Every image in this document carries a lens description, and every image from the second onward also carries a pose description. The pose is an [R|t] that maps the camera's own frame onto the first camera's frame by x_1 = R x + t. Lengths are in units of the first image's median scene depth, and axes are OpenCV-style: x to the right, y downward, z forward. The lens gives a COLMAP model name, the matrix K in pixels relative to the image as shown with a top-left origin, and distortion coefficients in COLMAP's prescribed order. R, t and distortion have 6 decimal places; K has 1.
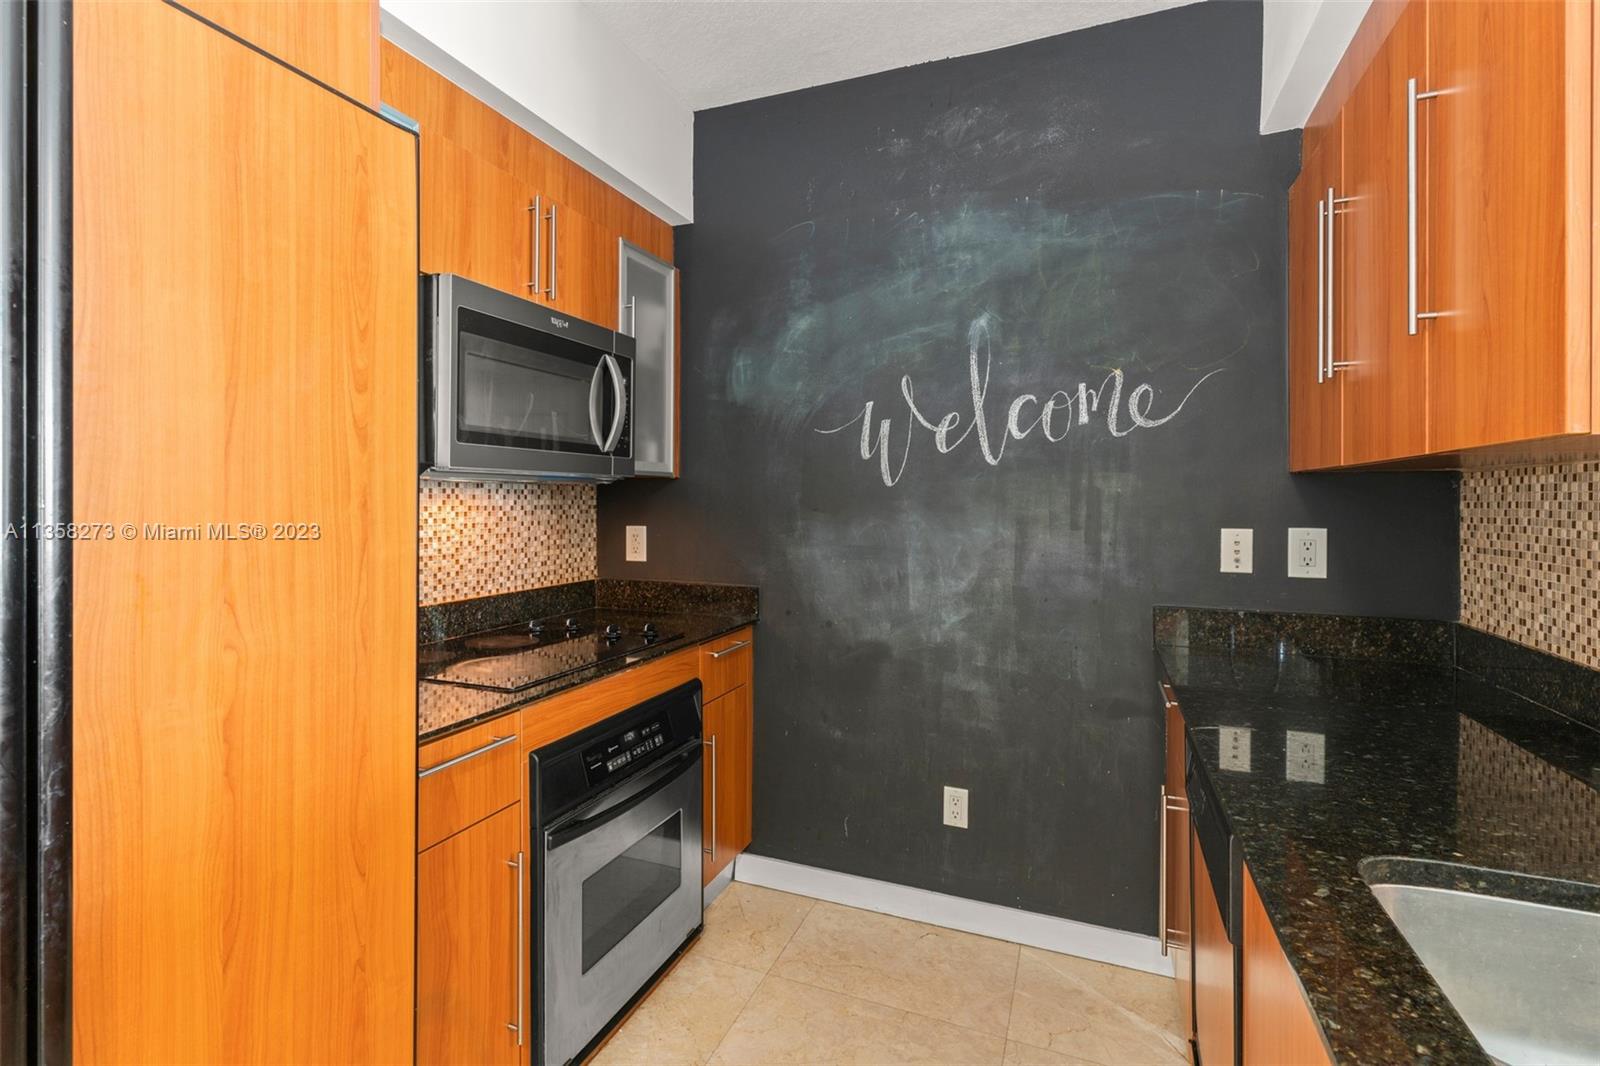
lens RADIAL K [[796.6, 0, 735.2], [0, 796.6, 500.1], [0, 0, 1]] dist [0.000914, 0.000479]
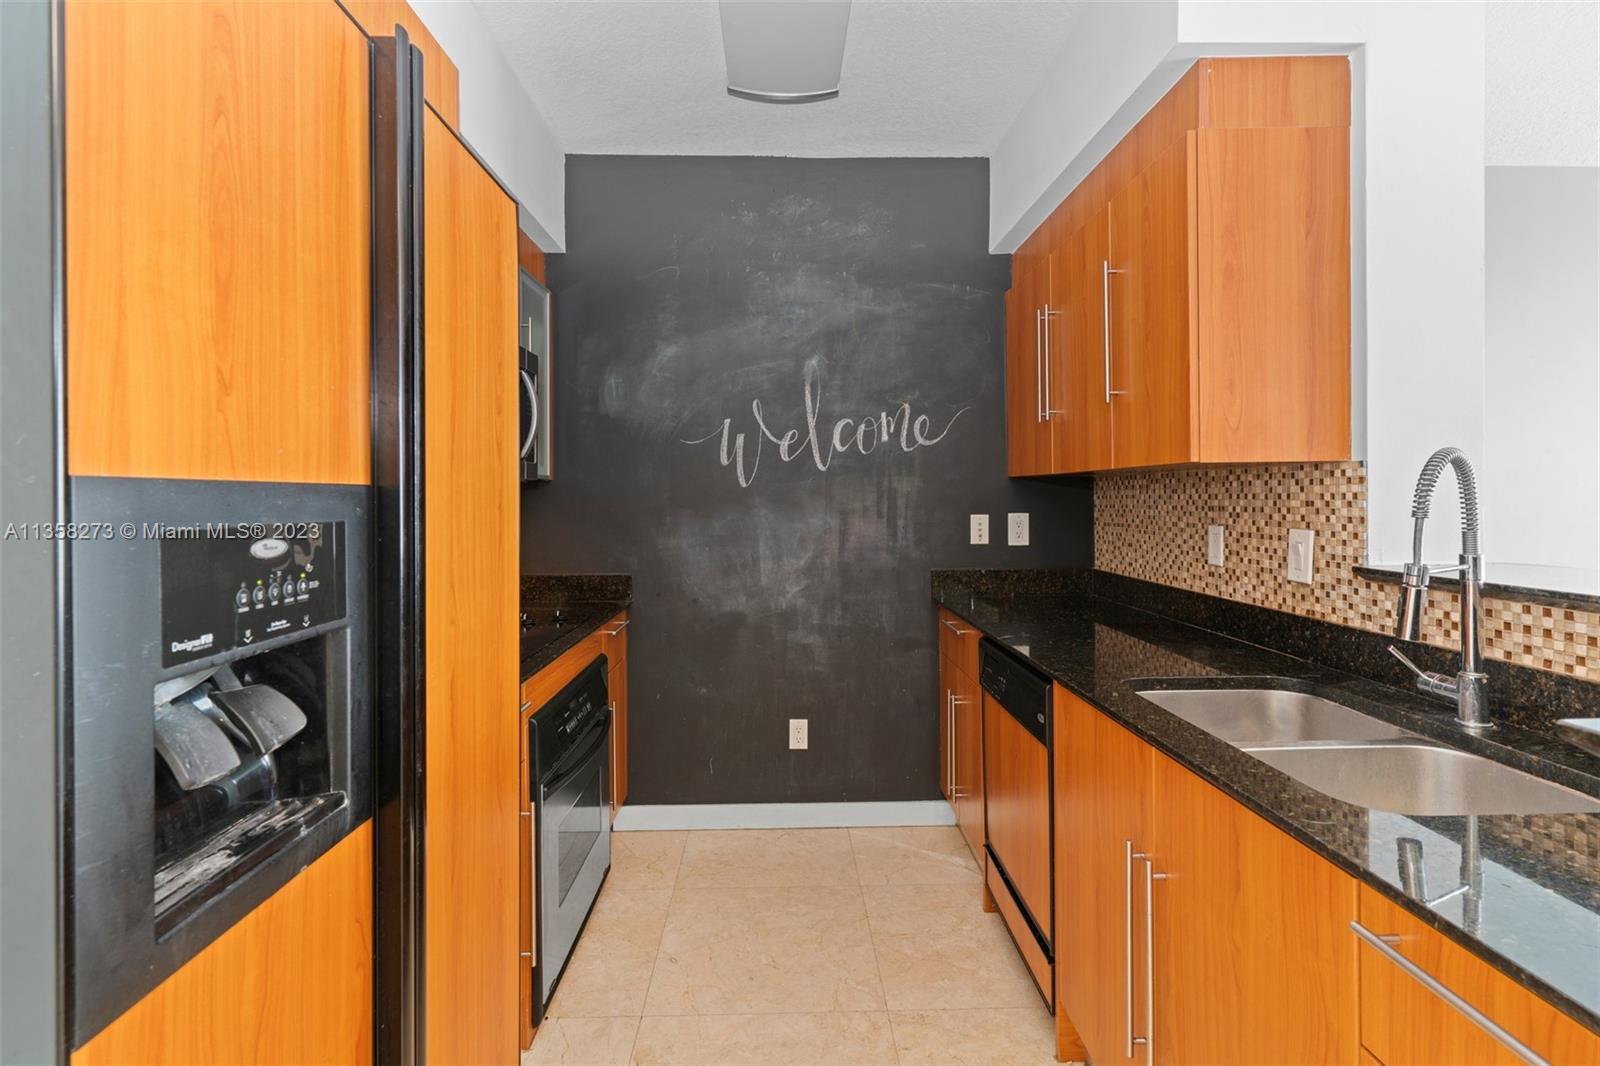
lens RADIAL K [[759.6, 0, 798.6], [0, 759.6, 494.5], [0, 0, 1]] dist [-0.000350, -0.000219]
pose [[0.899806, -0.009311, 0.436191, -0.263158], [0.011553, 0.999930, -0.002488, -0.002020], [-0.436138, 0.007278, 0.899850, -0.117778]]
